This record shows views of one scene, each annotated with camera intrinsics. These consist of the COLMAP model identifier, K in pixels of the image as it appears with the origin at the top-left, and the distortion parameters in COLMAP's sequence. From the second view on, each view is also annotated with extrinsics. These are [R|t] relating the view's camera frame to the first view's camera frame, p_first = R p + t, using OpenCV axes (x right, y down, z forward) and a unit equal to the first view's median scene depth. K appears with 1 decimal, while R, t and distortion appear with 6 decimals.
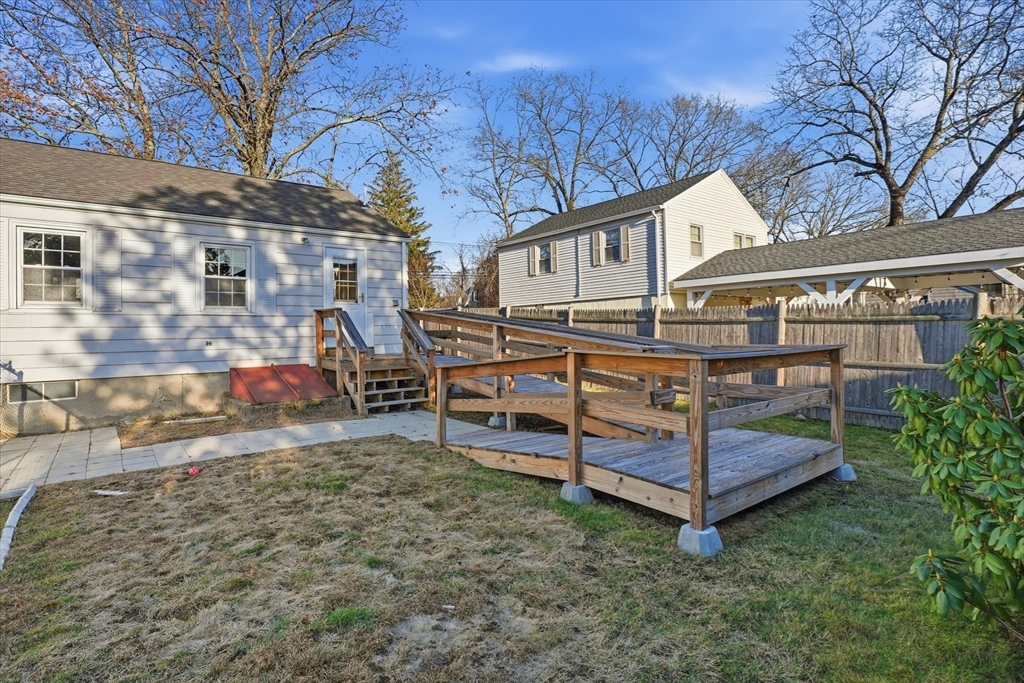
lens RADIAL K [[508.8, 0, 516.5], [0, 508.8, 330.9], [0, 0, 1]] dist [-0.001365, -0.000076]
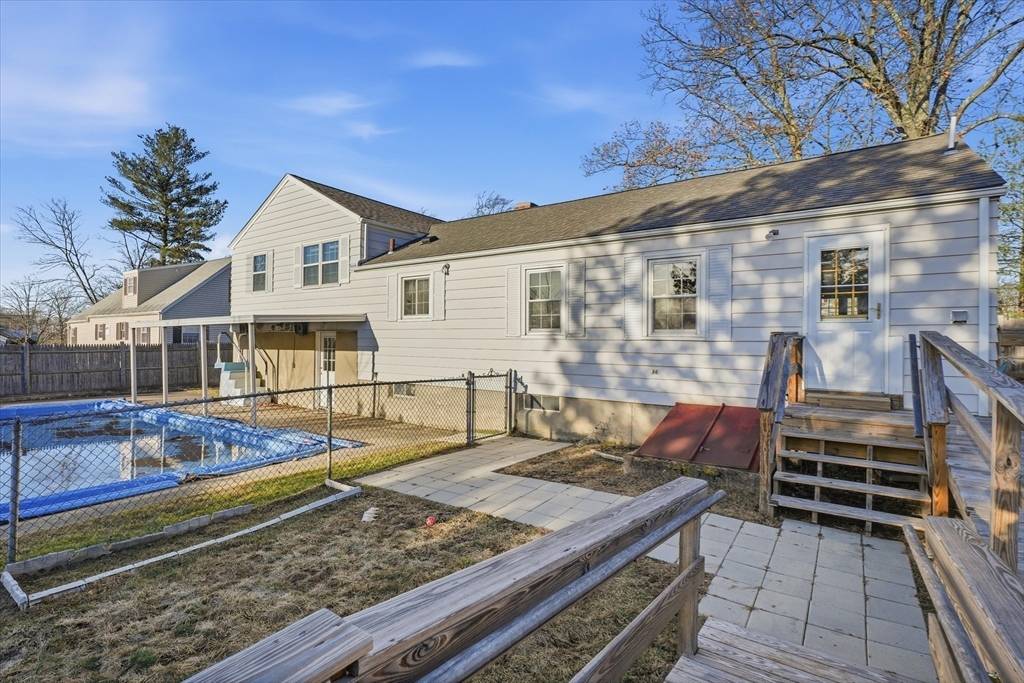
lens RADIAL K [[495.7, 0, 505.6], [0, 495.7, 341.7], [0, 0, 1]] dist [-0.002320, 0.000663]
pose [[0.282654, 0.020078, -0.959012, 0.088670], [-0.011630, 0.999779, 0.017504, -0.023019], [0.959152, 0.006206, 0.282825, 0.283568]]
